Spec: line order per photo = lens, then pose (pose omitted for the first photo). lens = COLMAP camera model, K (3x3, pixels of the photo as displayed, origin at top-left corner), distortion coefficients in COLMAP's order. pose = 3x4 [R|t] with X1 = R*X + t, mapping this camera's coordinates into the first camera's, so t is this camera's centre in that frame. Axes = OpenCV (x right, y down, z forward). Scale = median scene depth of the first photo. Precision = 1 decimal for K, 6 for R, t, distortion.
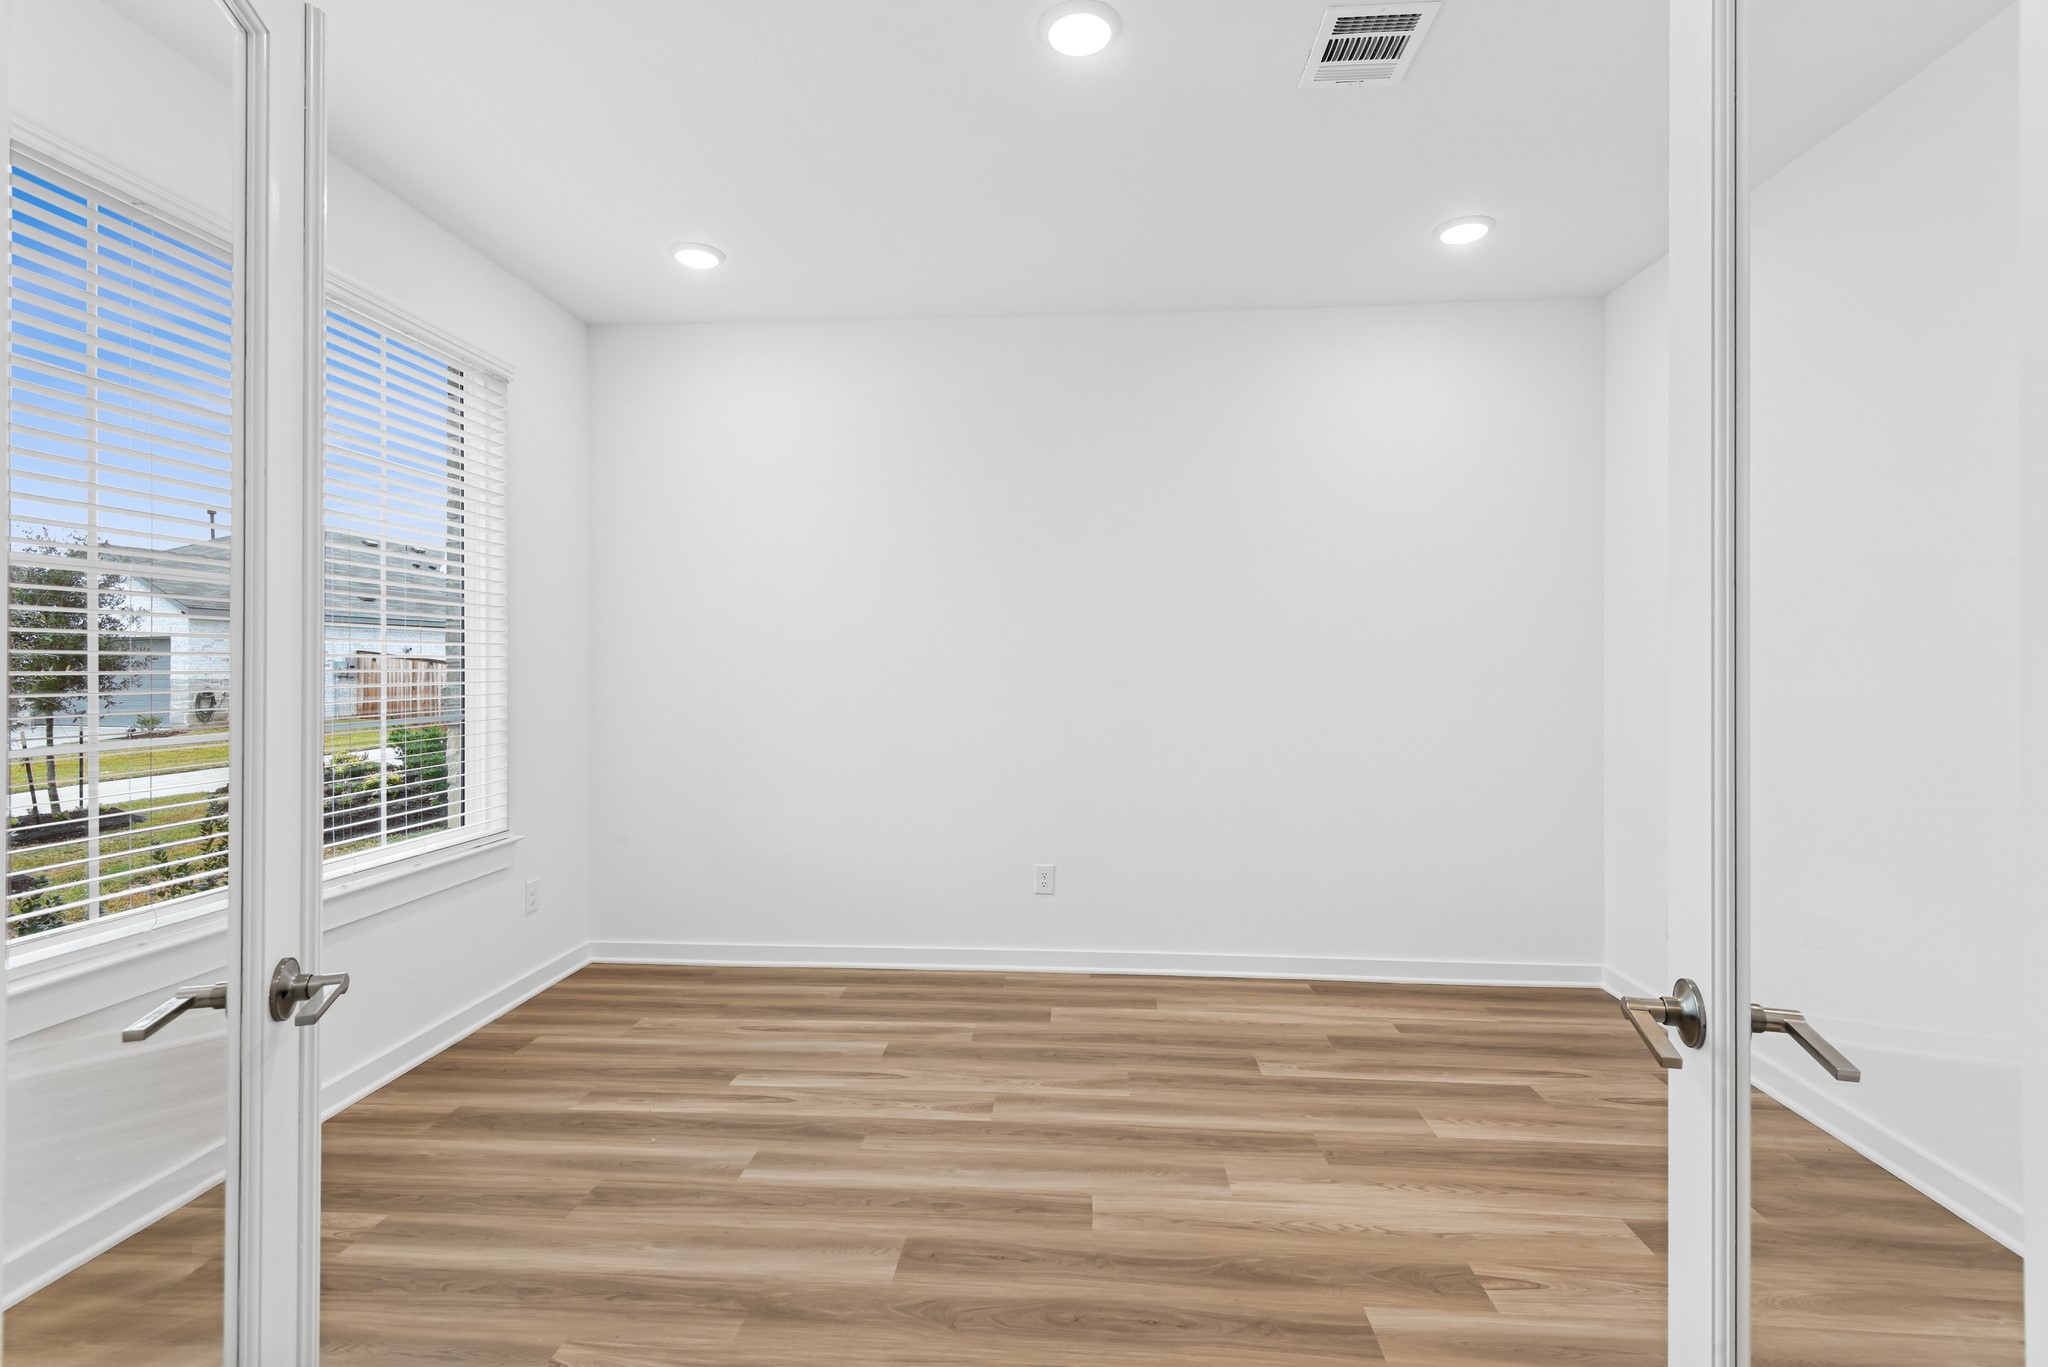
lens RADIAL K [[934.6, 0, 1029.9], [0, 934.6, 679.1], [0, 0, 1]] dist [0.030375, -0.014945]
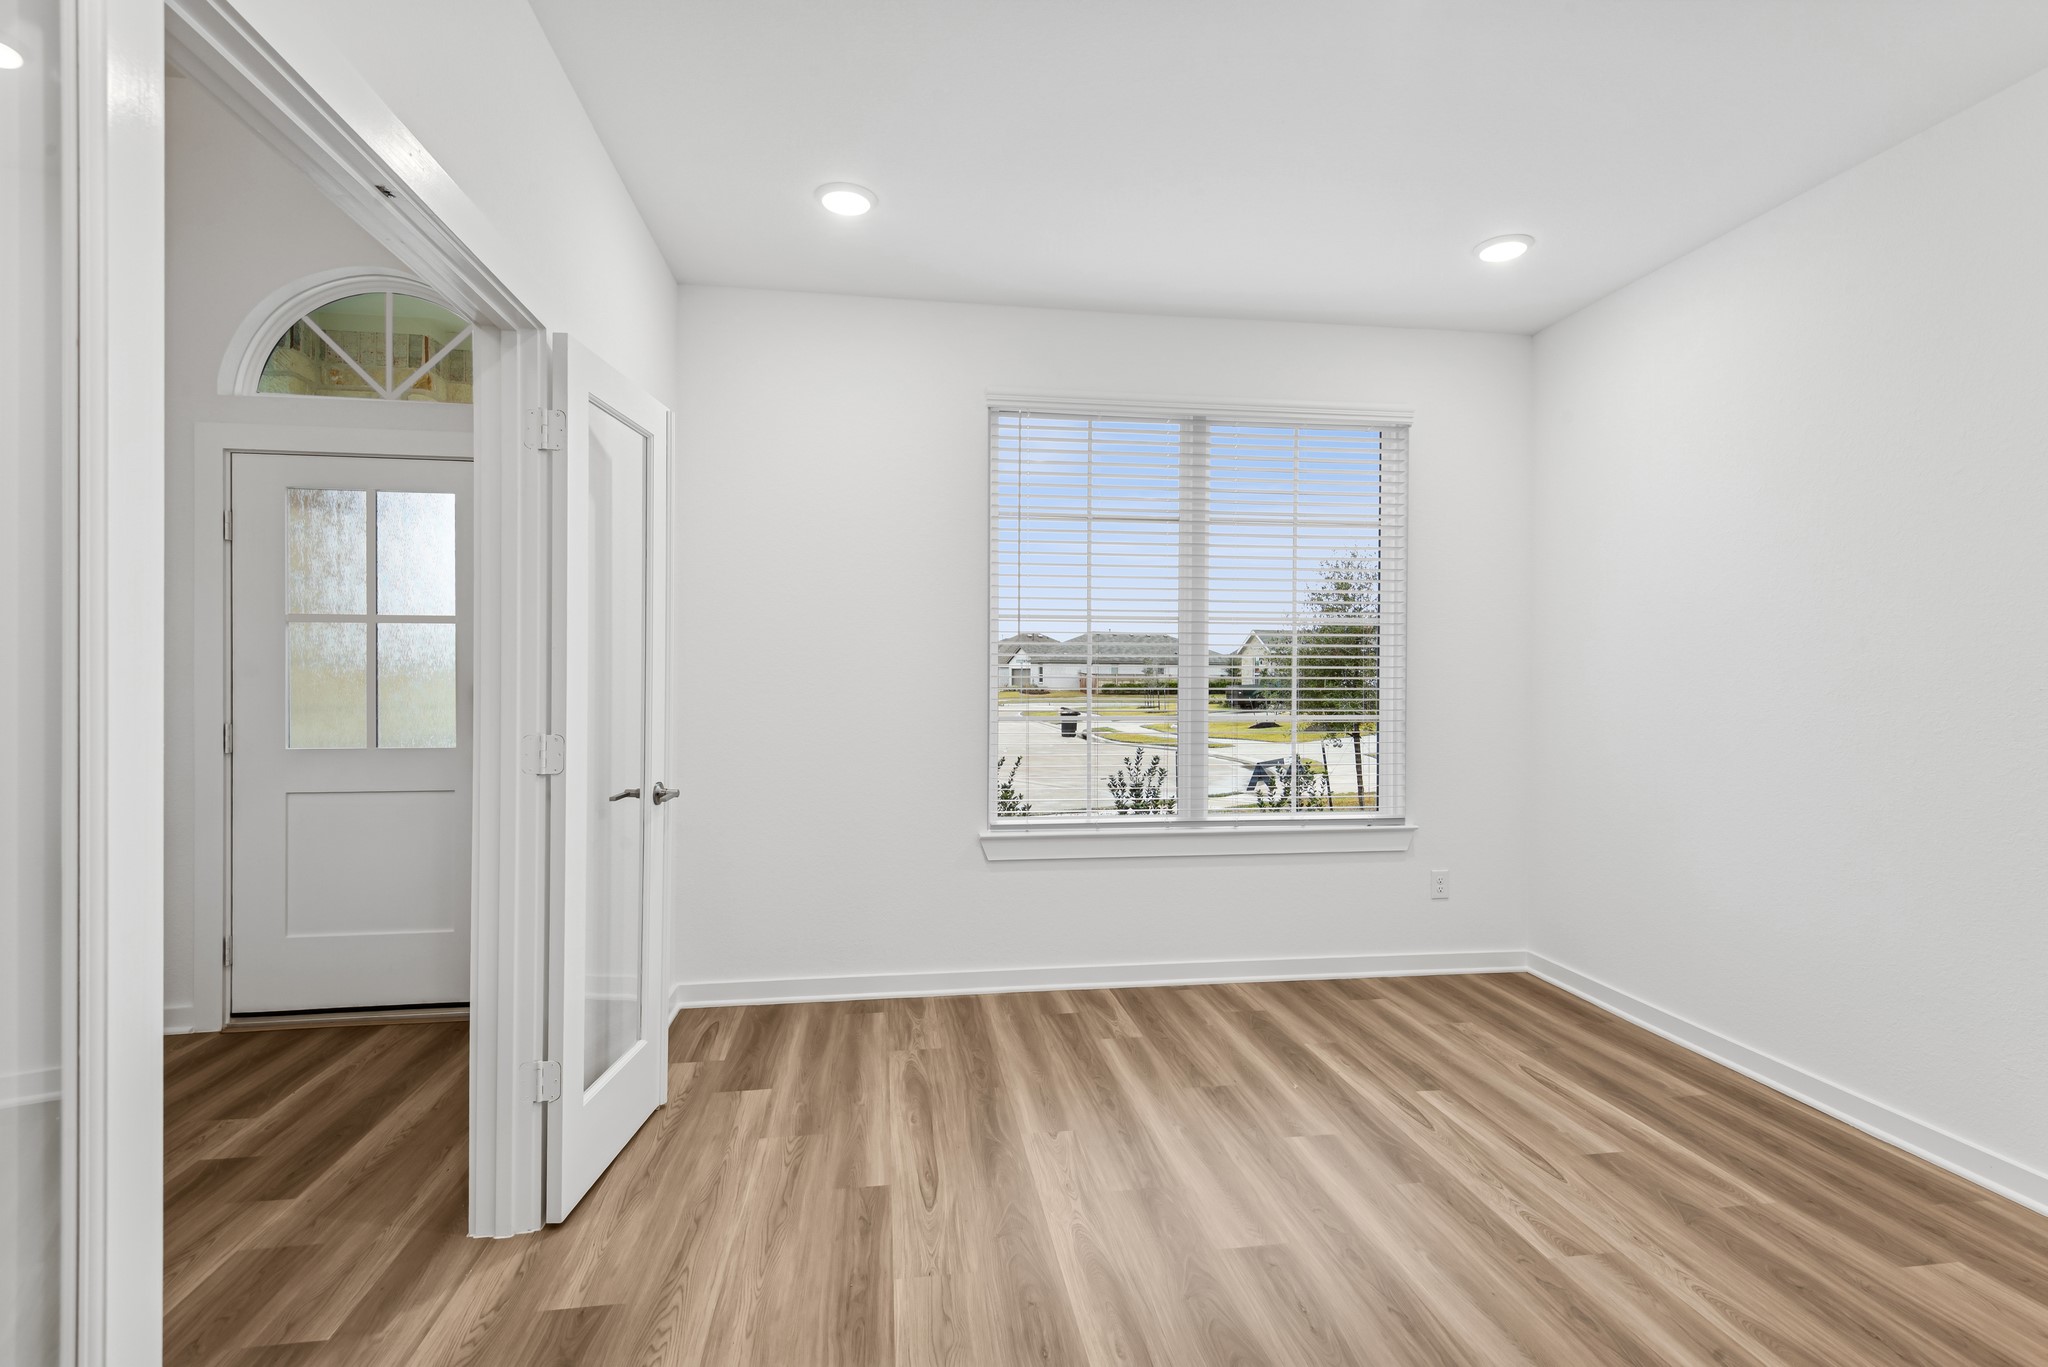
lens RADIAL K [[934.6, 0, 1029.9], [0, 934.6, 679.1], [0, 0, 1]] dist [0.030375, -0.014945]
pose [[0.239176, 0.006749, -0.970953, 0.501901], [-0.024105, 0.999709, 0.001011, 0.001914], [0.970677, 0.023163, 0.239269, 0.319724]]
